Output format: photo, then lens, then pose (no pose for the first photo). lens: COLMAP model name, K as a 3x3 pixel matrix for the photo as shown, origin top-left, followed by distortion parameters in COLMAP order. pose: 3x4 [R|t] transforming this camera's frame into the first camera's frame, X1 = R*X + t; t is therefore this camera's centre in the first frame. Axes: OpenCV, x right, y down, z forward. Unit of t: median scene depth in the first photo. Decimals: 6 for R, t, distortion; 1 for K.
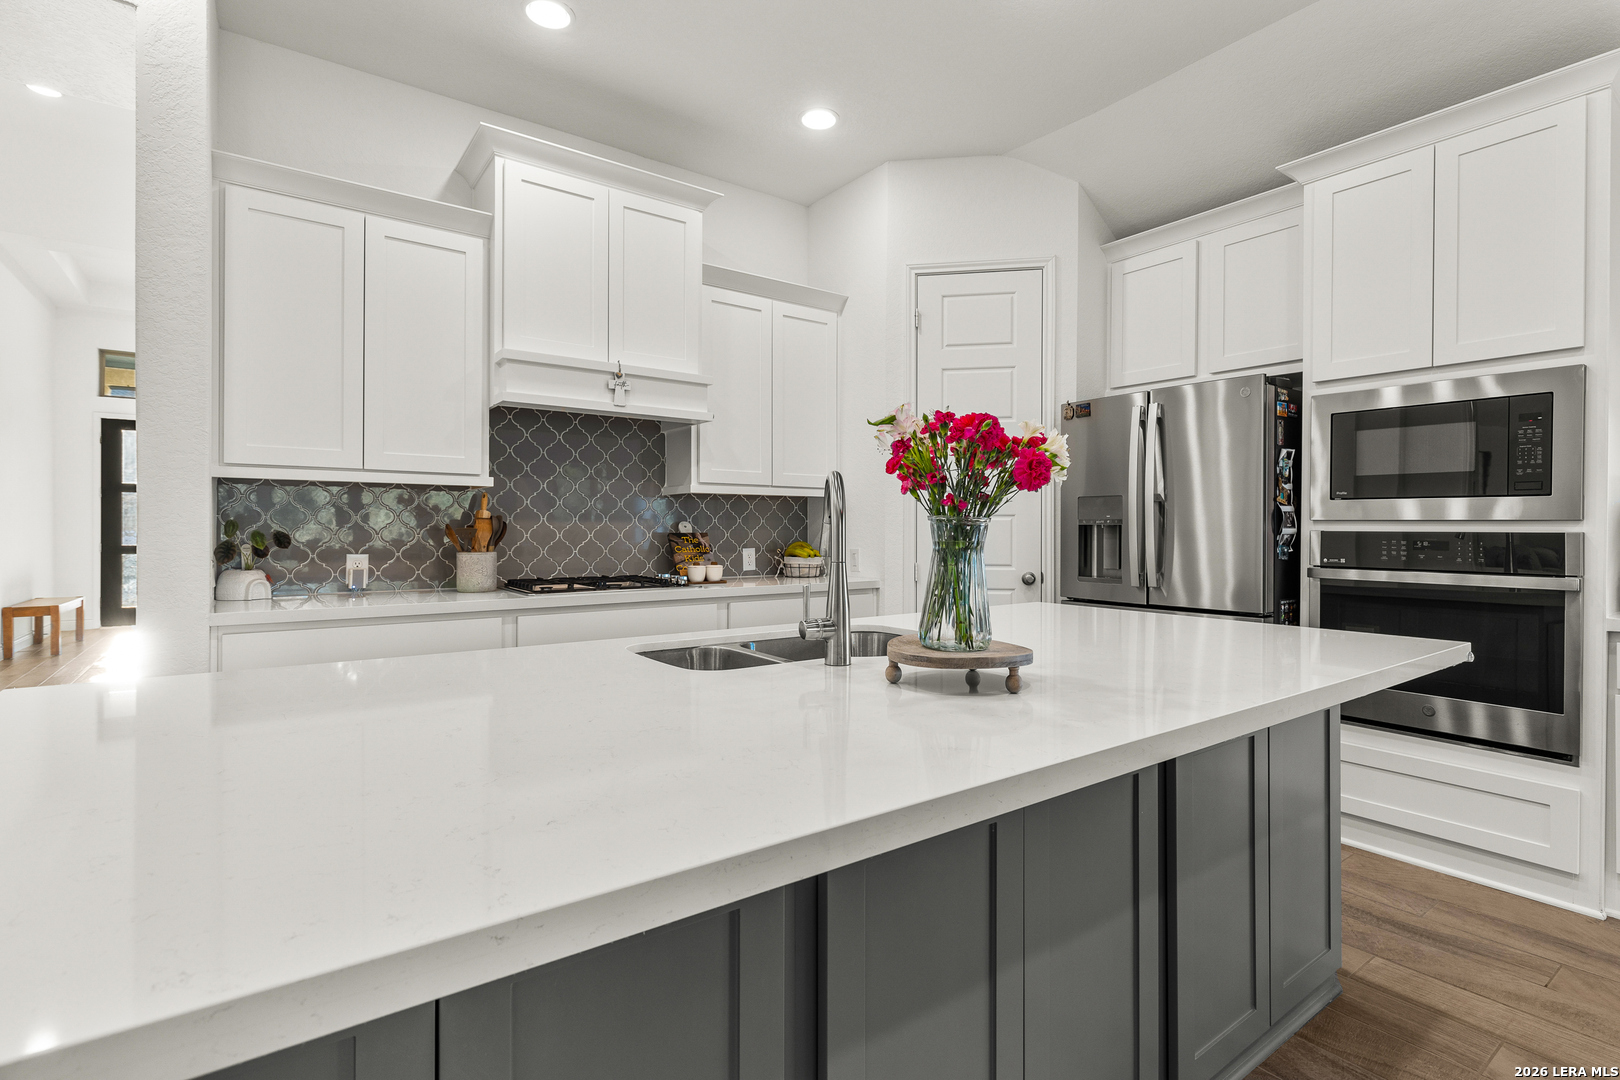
lens RADIAL K [[771.7, 0, 817.6], [0, 771.7, 530.3], [0, 0, 1]] dist [0.002005, -0.000962]
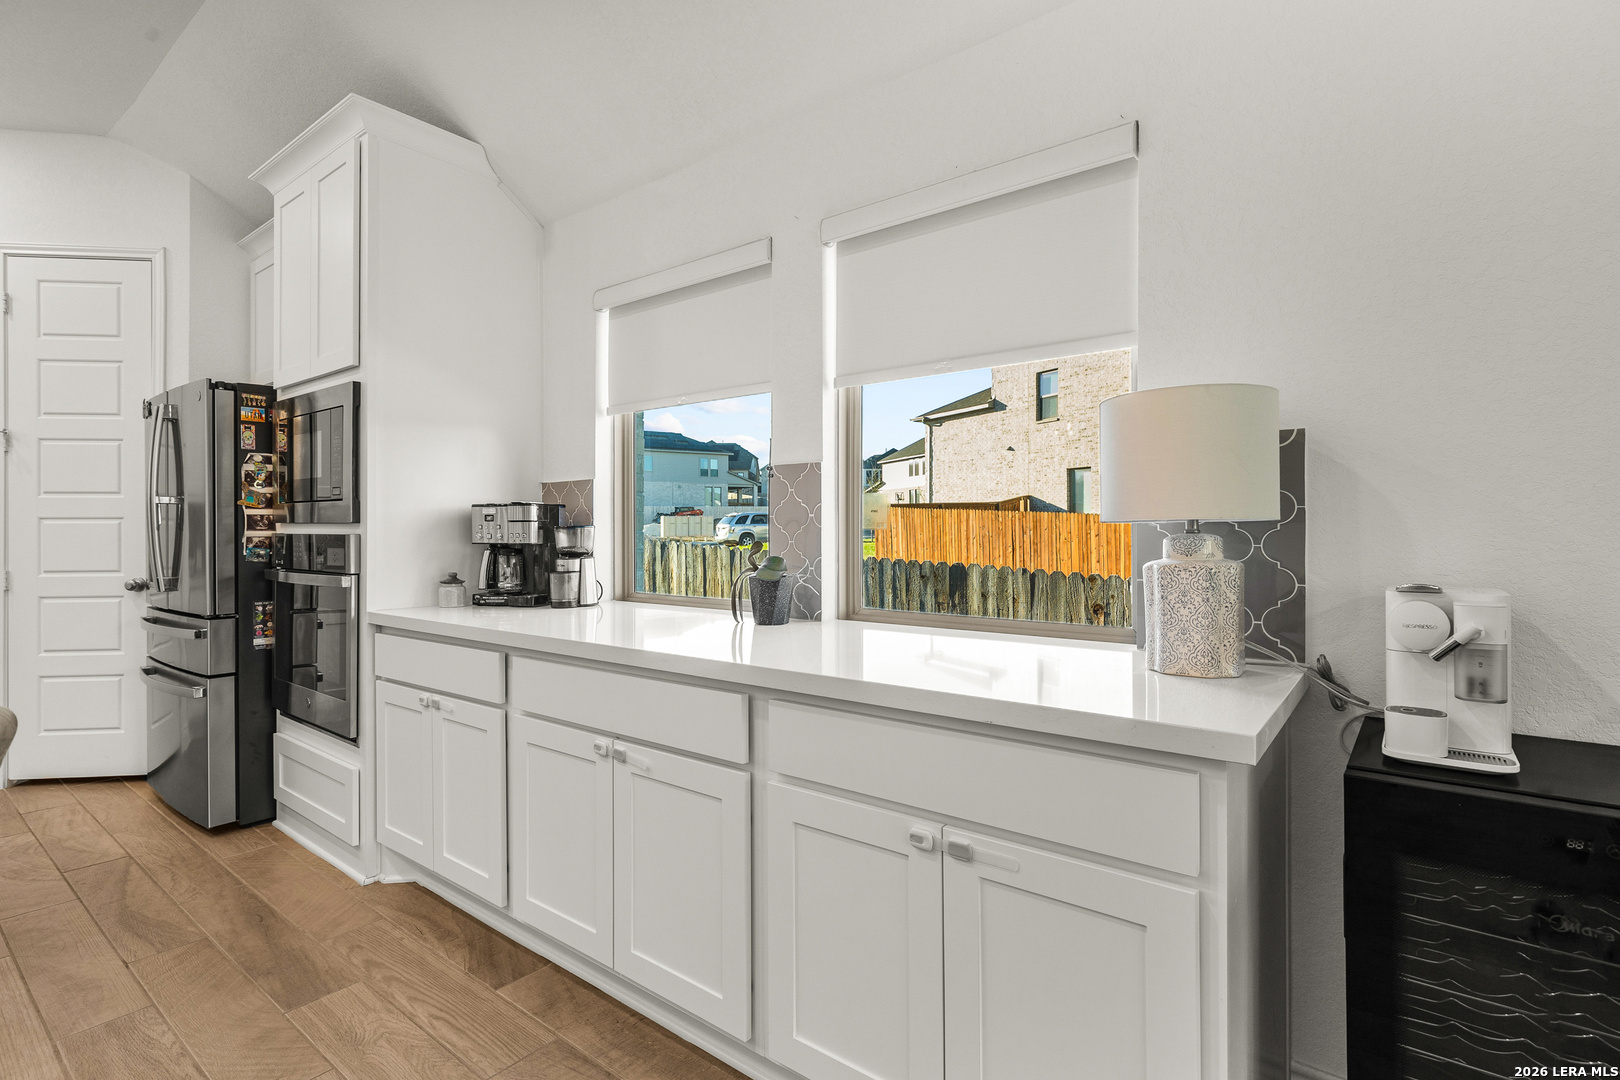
lens RADIAL K [[774.1, 0, 821.4], [0, 774.1, 530.5], [0, 0, 1]] dist [-0.000245, 0.000092]
pose [[0.960980, -0.004203, 0.276586, 0.943545], [0.005044, 0.999985, -0.002328, 0.002523], [-0.276572, 0.003632, 0.960986, -0.172150]]
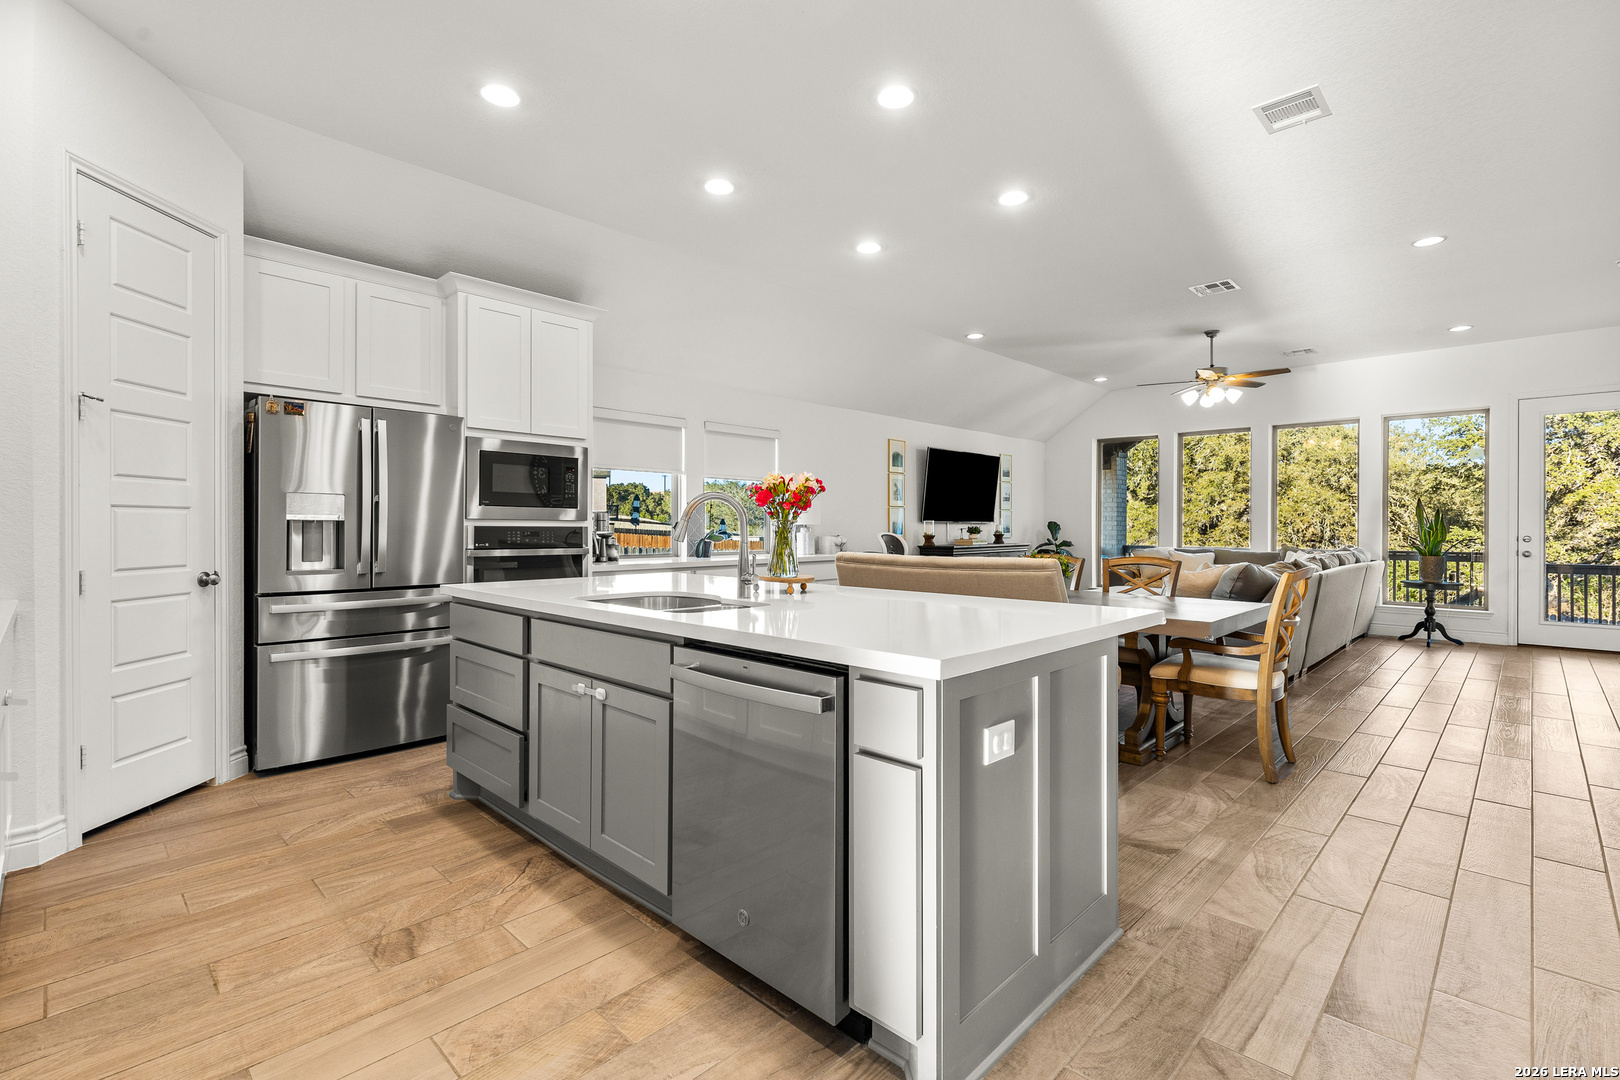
lens RADIAL K [[737.3, 0, 819.2], [0, 737.3, 529.7], [0, 0, 1]] dist [0.009909, -0.000418]
pose [[-0.173937, -0.005912, 0.984739, -0.800059], [-0.000068, 0.999982, 0.005992, -0.000057], [-0.984757, 0.000975, -0.173934, 0.517678]]
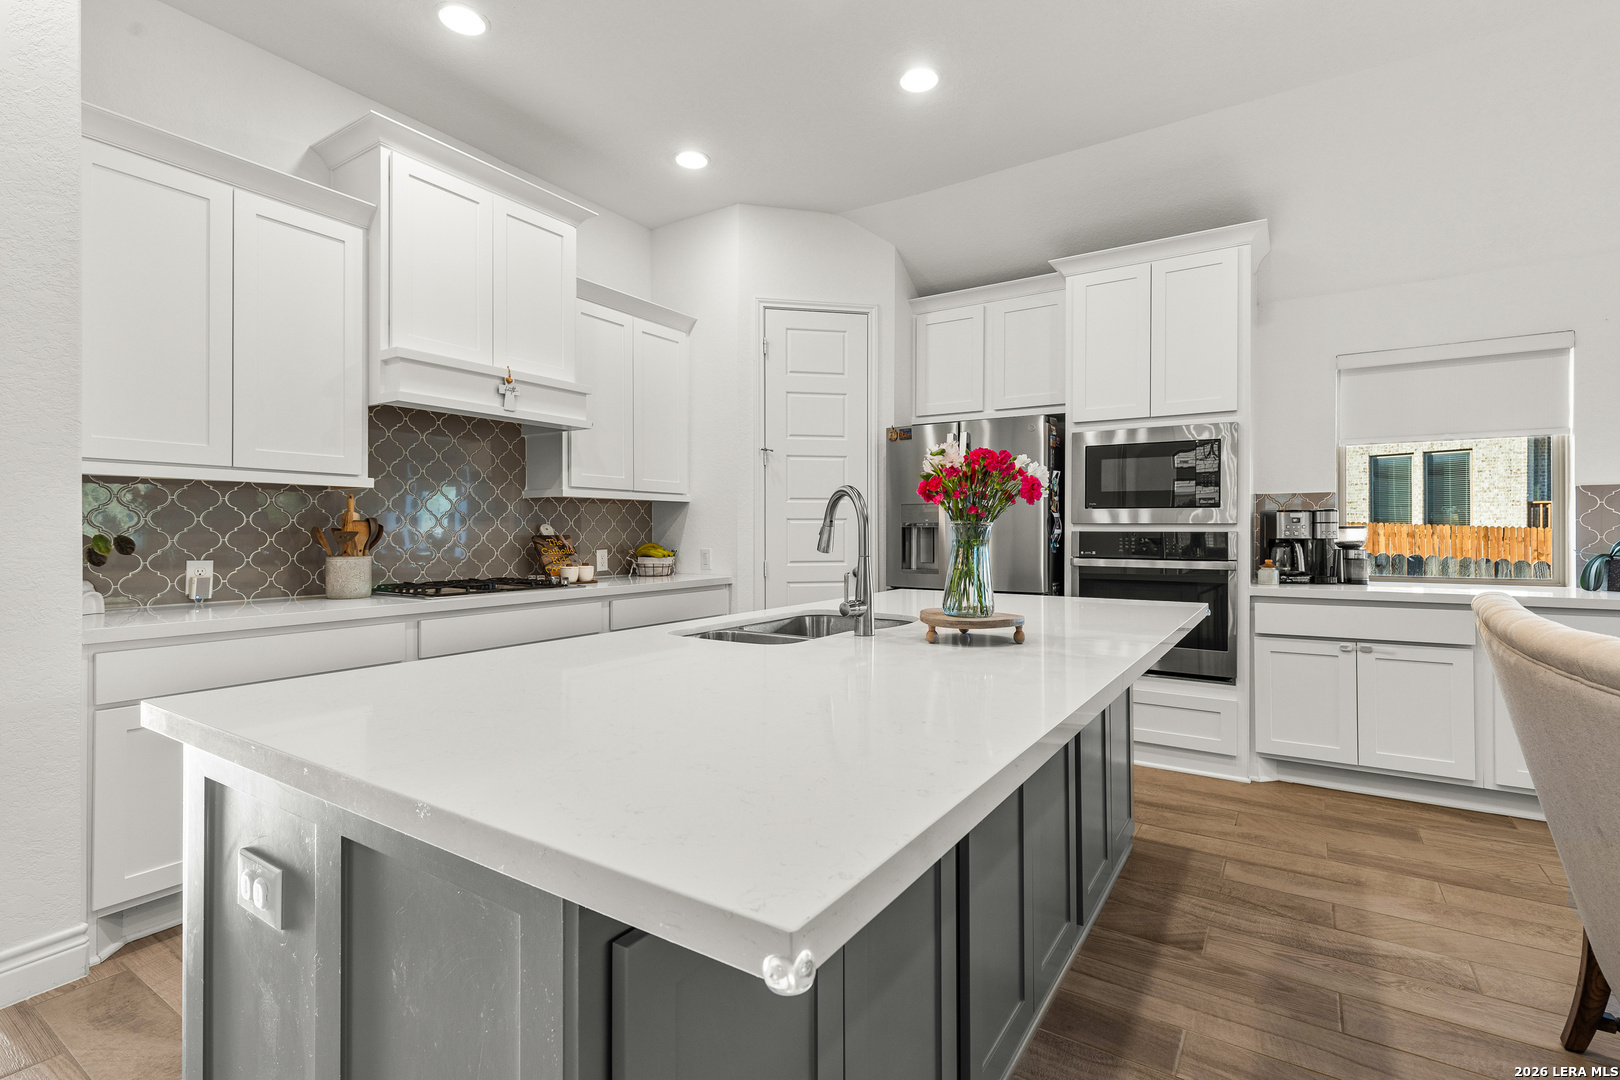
lens RADIAL K [[744.5, 0, 817.7], [0, 744.5, 529.4], [0, 0, 1]] dist [0.008035, -0.000355]
pose [[0.934883, -0.002169, 0.354950, -0.222733], [0.003502, 0.999989, -0.003113, -0.000023], [-0.354939, 0.004153, 0.934880, -0.063121]]
